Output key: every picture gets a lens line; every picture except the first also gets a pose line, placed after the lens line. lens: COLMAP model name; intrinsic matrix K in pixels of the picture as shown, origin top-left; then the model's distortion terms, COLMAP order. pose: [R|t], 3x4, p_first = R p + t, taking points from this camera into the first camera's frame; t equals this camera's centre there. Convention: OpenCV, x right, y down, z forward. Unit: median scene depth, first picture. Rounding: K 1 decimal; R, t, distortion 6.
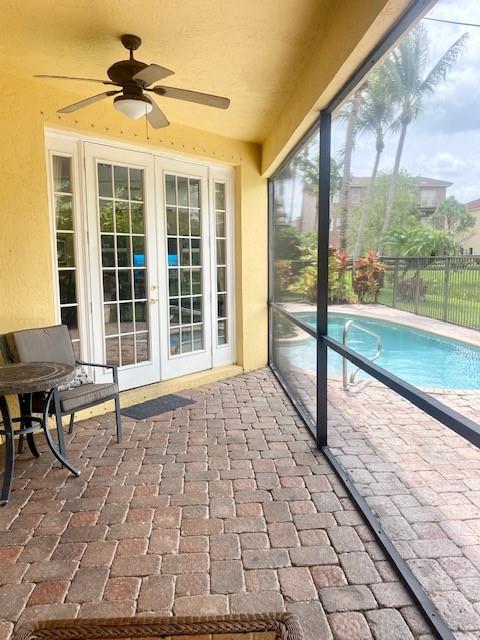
lens RADIAL K [[484.4, 0, 242.7], [0, 484.4, 318.9], [0, 0, 1]] dist [0.036420, -0.057003]
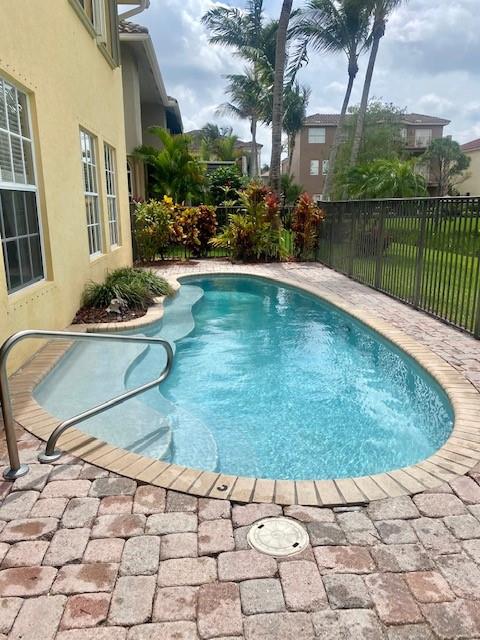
lens RADIAL K [[484.4, 0, 237.4], [0, 484.4, 321.6], [0, 0, 1]] dist [0.036420, -0.057003]
pose [[0.999996, 0.000868, -0.002612, 0.091401], [-0.000566, 0.993566, 0.113250, -0.013587], [0.002693, -0.113248, 0.993563, 0.111998]]
